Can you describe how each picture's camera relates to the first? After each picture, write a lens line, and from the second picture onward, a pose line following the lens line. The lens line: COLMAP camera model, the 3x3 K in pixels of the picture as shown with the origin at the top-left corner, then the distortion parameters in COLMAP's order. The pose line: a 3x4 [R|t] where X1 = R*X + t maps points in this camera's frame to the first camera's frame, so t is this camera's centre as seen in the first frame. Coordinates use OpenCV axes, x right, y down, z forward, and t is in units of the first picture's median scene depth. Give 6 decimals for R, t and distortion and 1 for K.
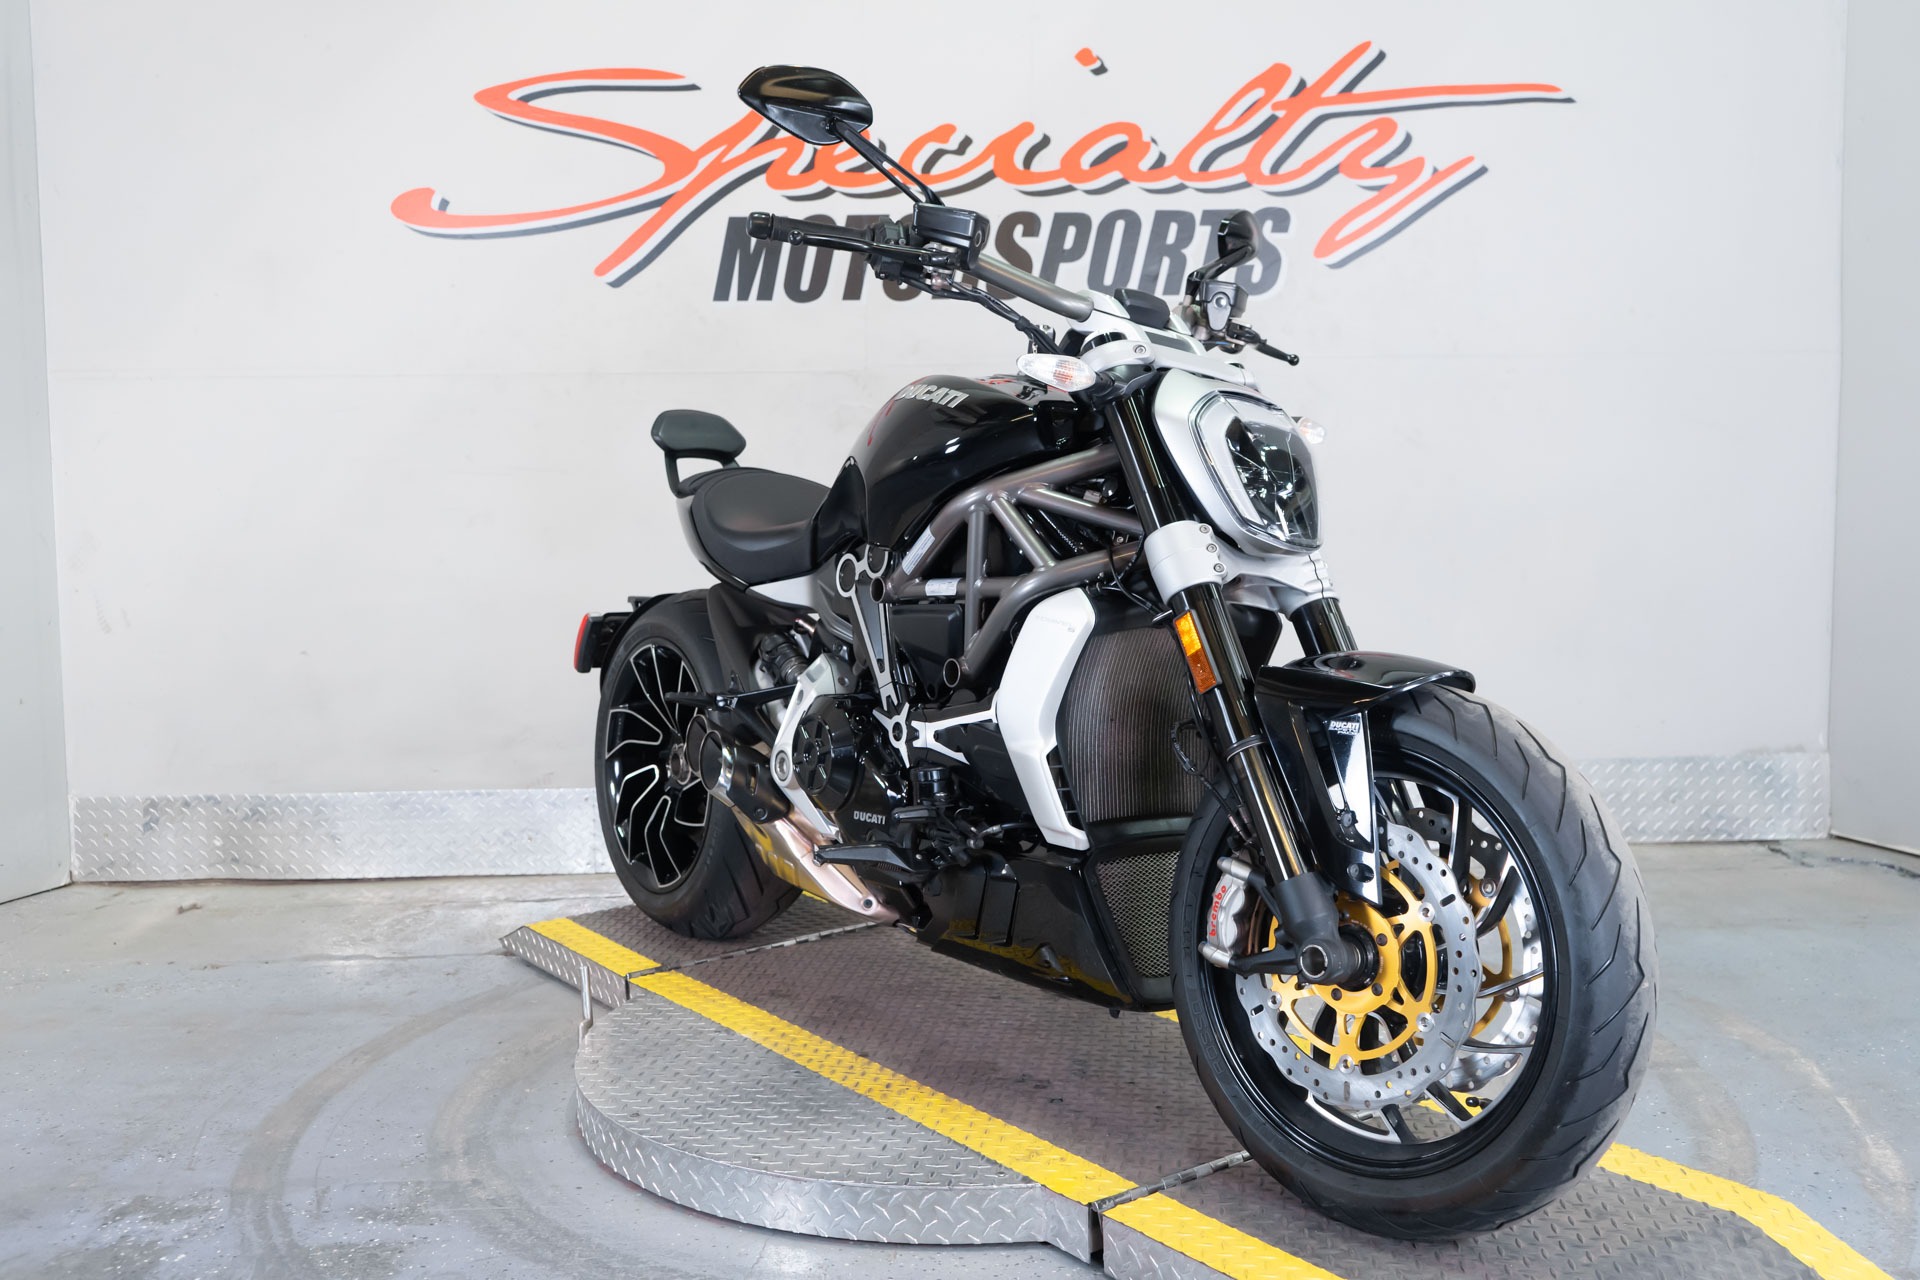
lens RADIAL K [[1787.1, 0, 960.0], [0, 1787.1, 640.0], [0, 0, 1]] dist [-0.001385, 0.015524]
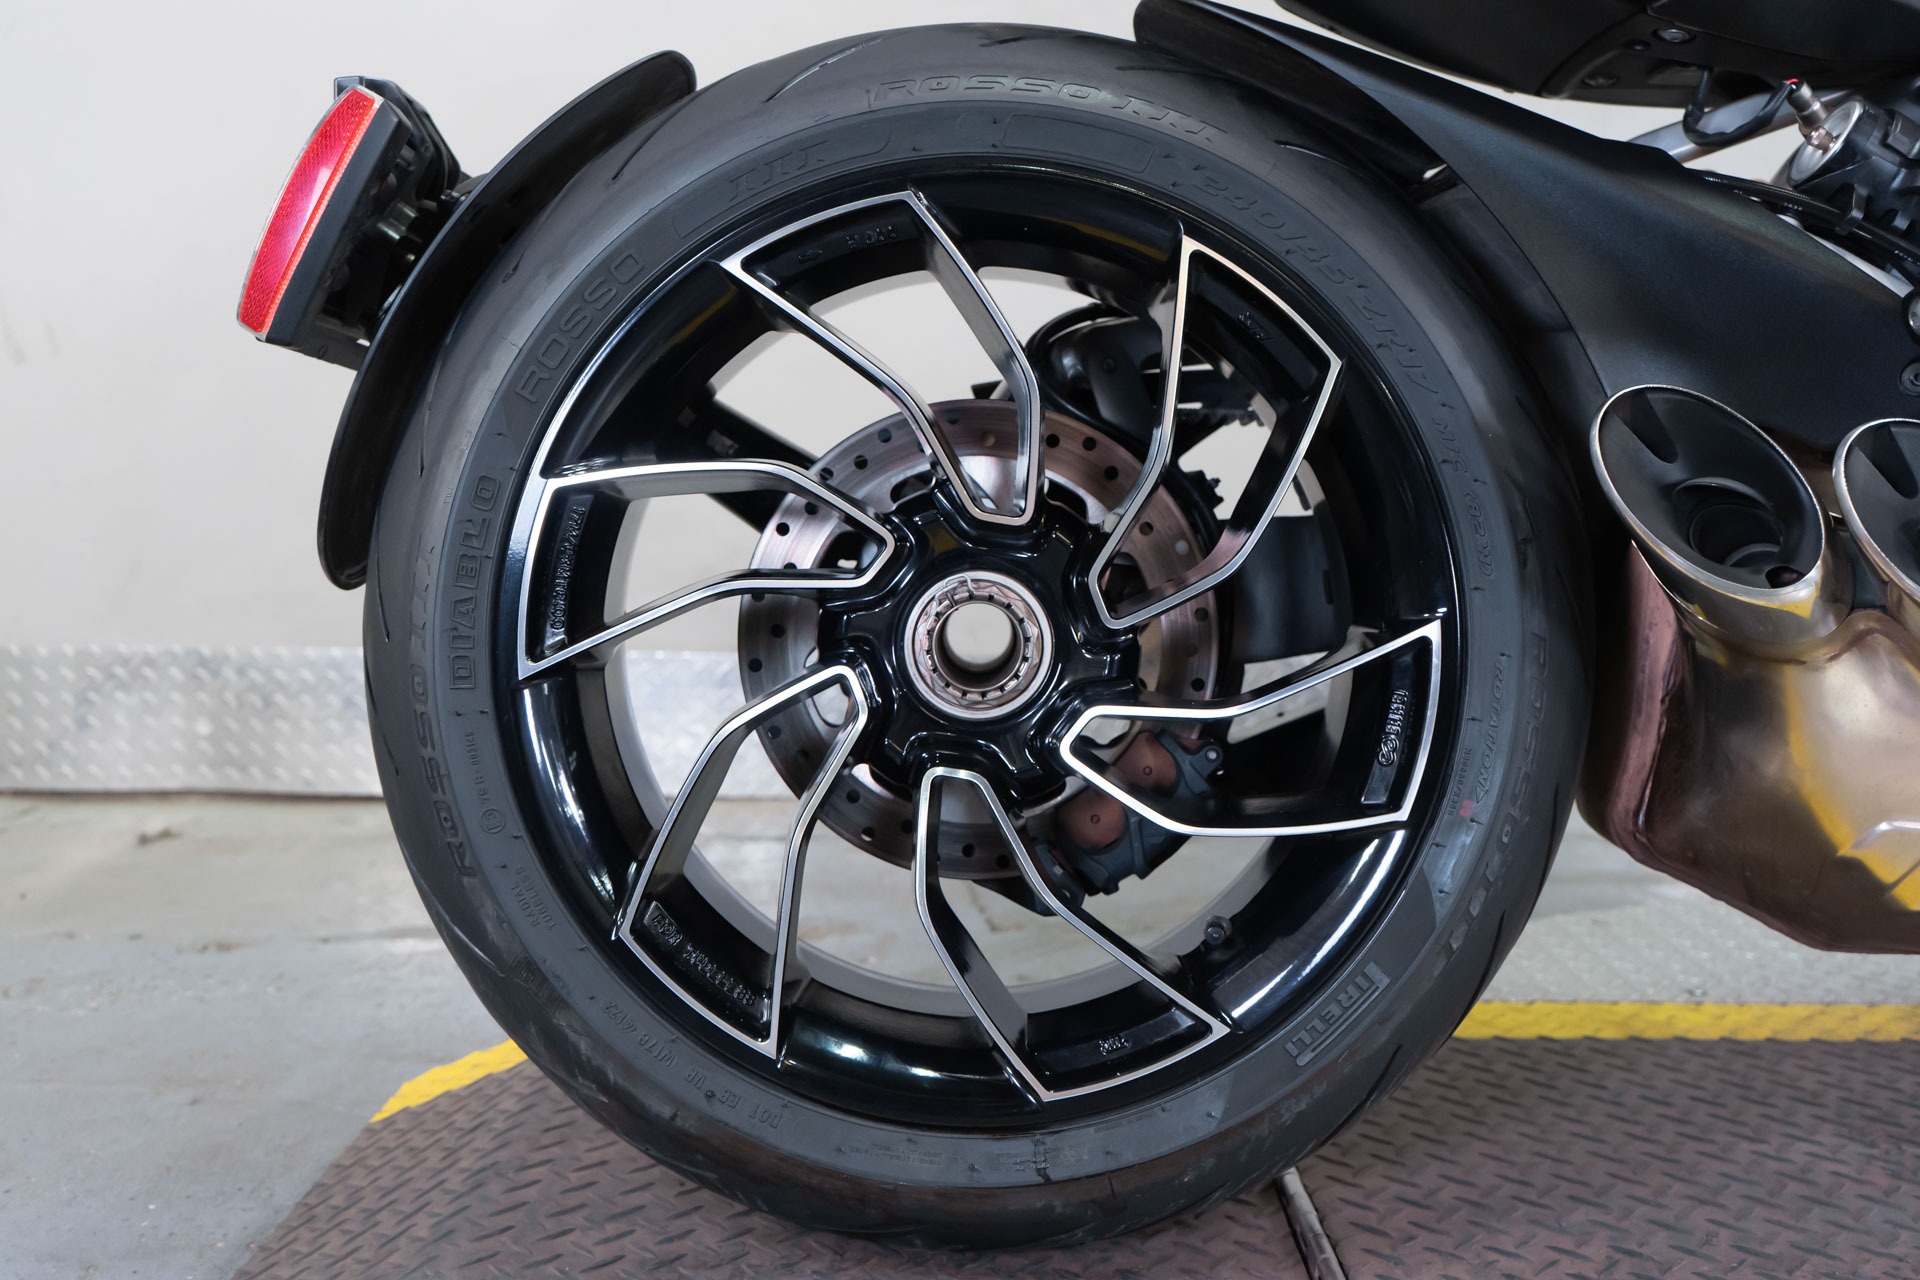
lens RADIAL K [[1787.1, 0, 960.0], [0, 1787.1, 640.0], [0, 0, 1]] dist [-0.001385, 0.015524]
pose [[0.998622, 0.030047, 0.043027, -0.198175], [-0.030734, 0.999409, 0.015382, 0.069392], [-0.042540, -0.016683, 0.998955, 0.413724]]
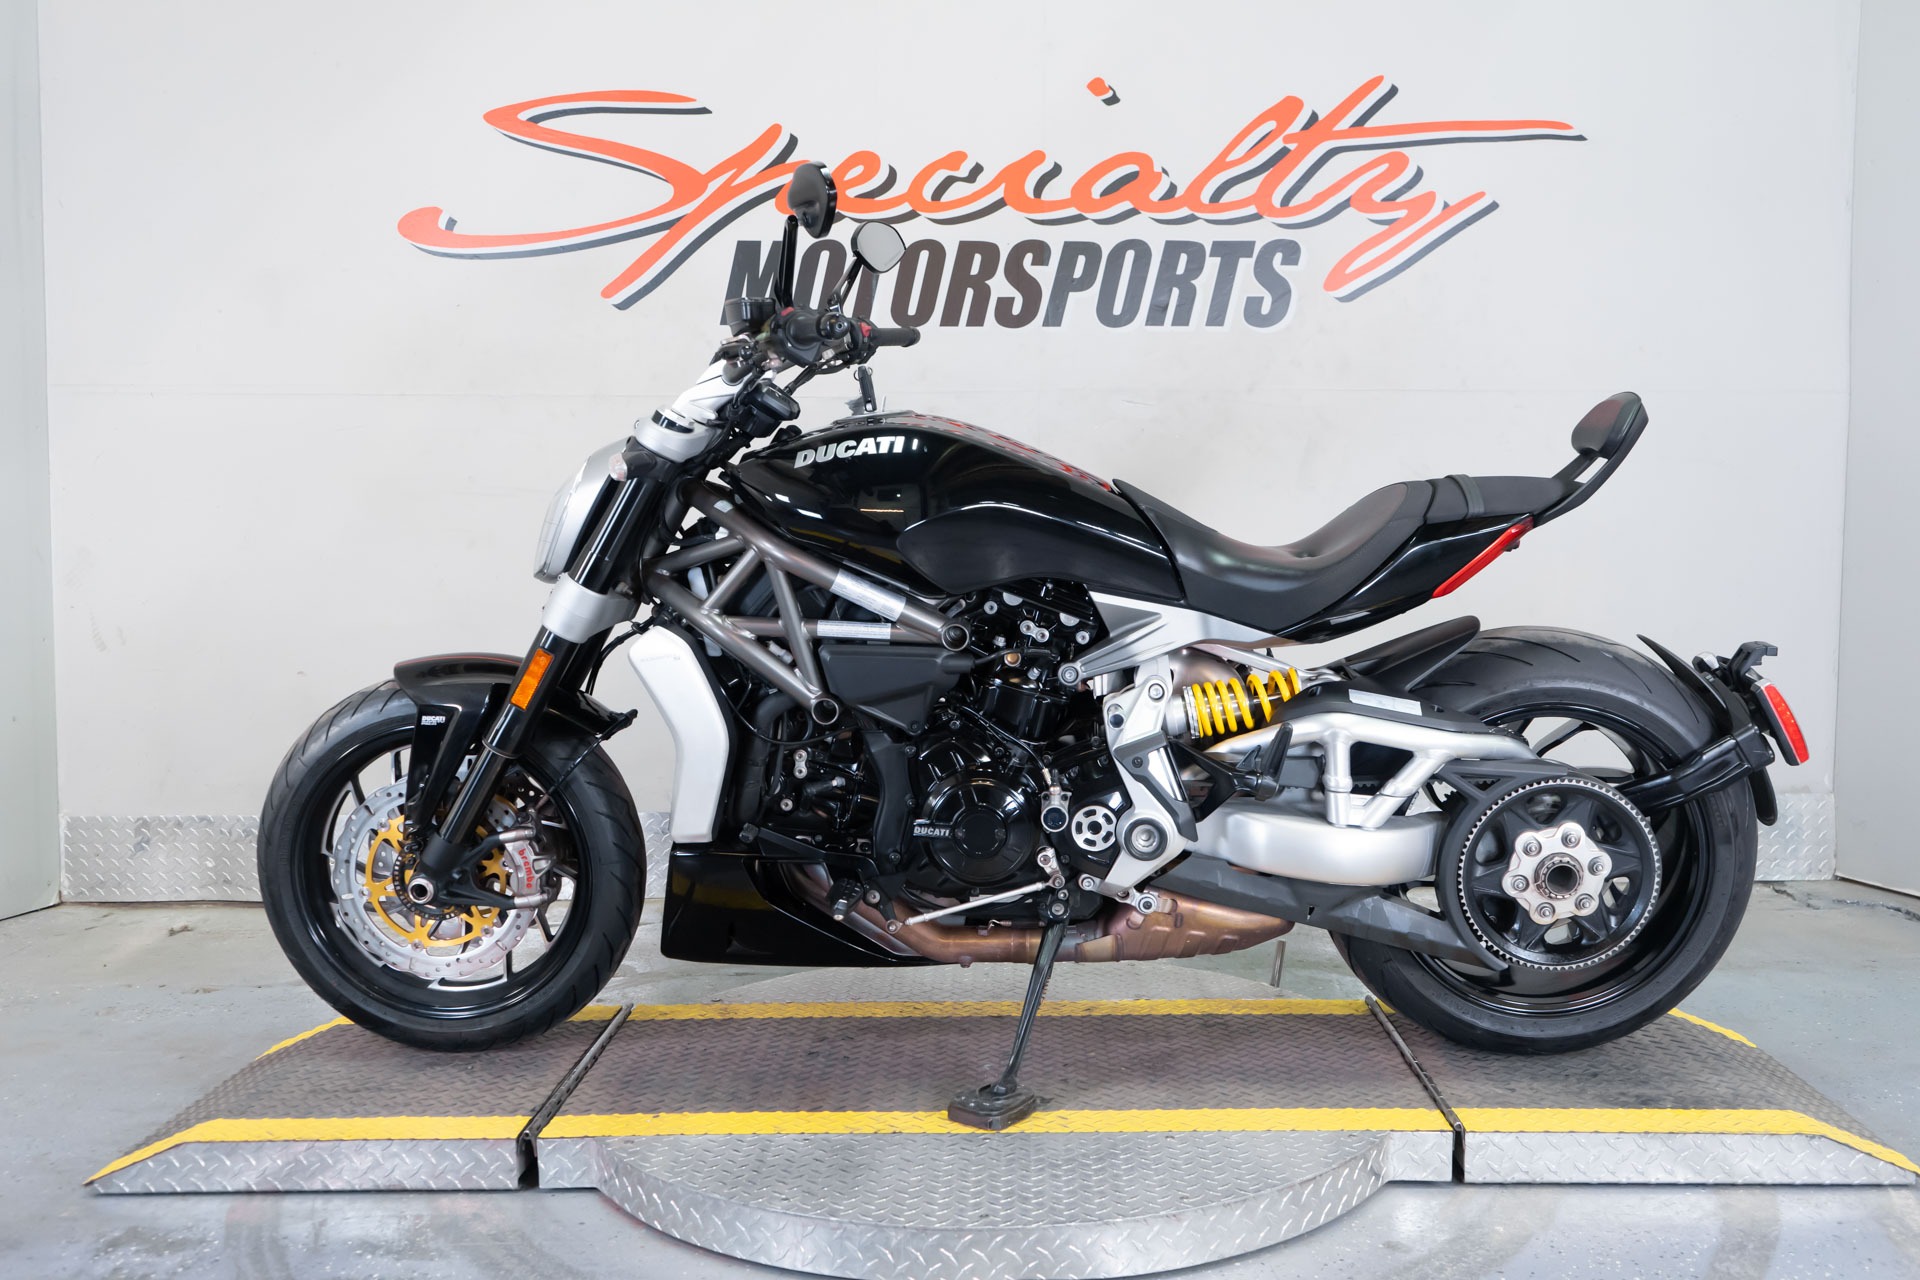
lens RADIAL K [[1787.1, 0, 960.0], [0, 1787.1, 640.0], [0, 0, 1]] dist [-0.001385, 0.015524]
pose [[0.999881, 0.013615, 0.007321, -0.009680], [-0.013504, 0.999796, -0.014993, -0.001156], [-0.007524, 0.014892, 0.999861, 0.006857]]
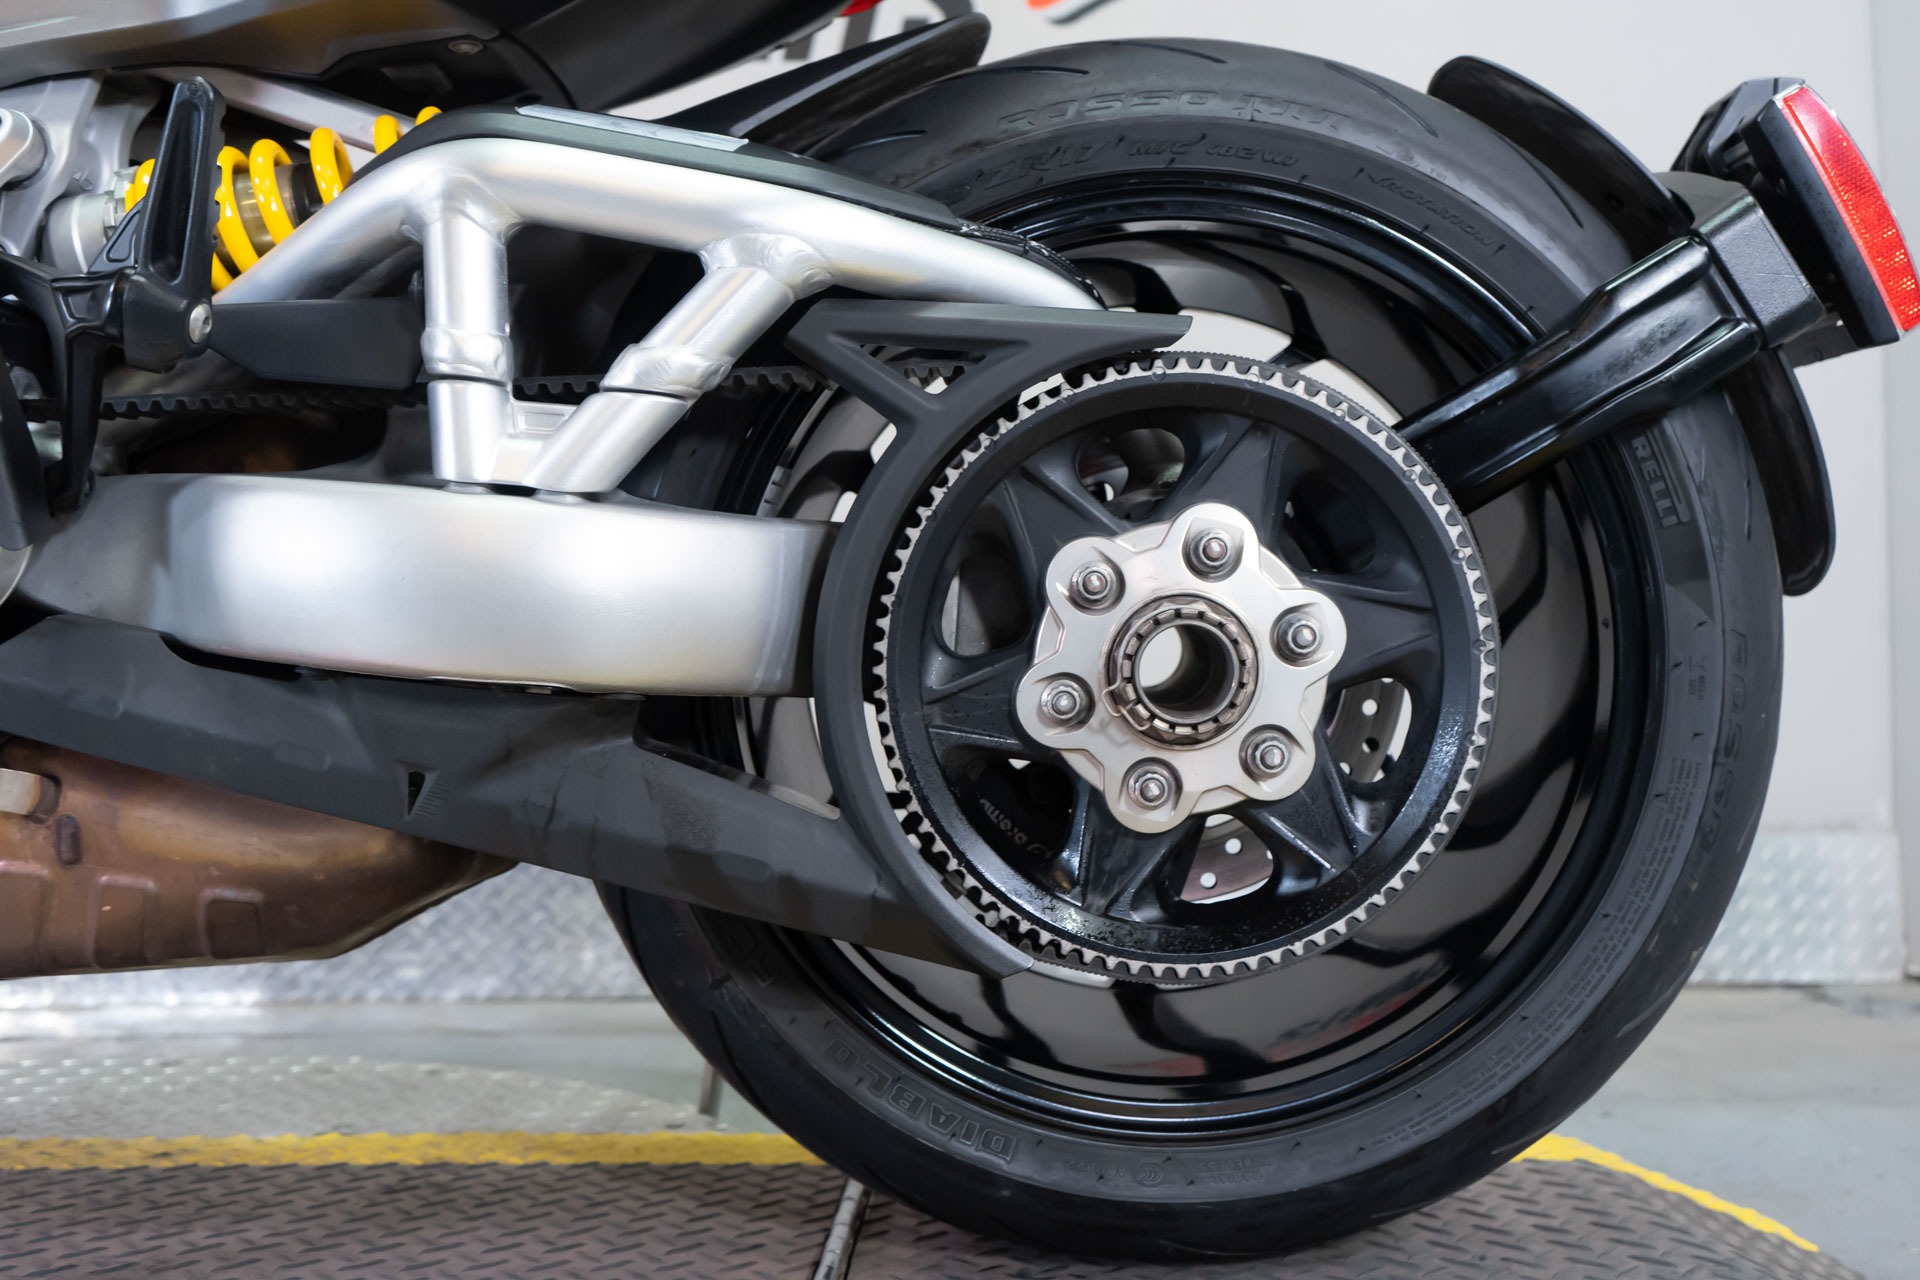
lens RADIAL K [[1731.7, 0, 960.0], [0, 1731.7, 640.0], [0, 0, 1]] dist [0.001791, 0.005528]
pose [[0.999940, 0.010089, 0.004198, 0.178085], [-0.009304, 0.987539, -0.157101, 0.095545], [-0.005731, 0.157053, 0.987574, 0.436593]]
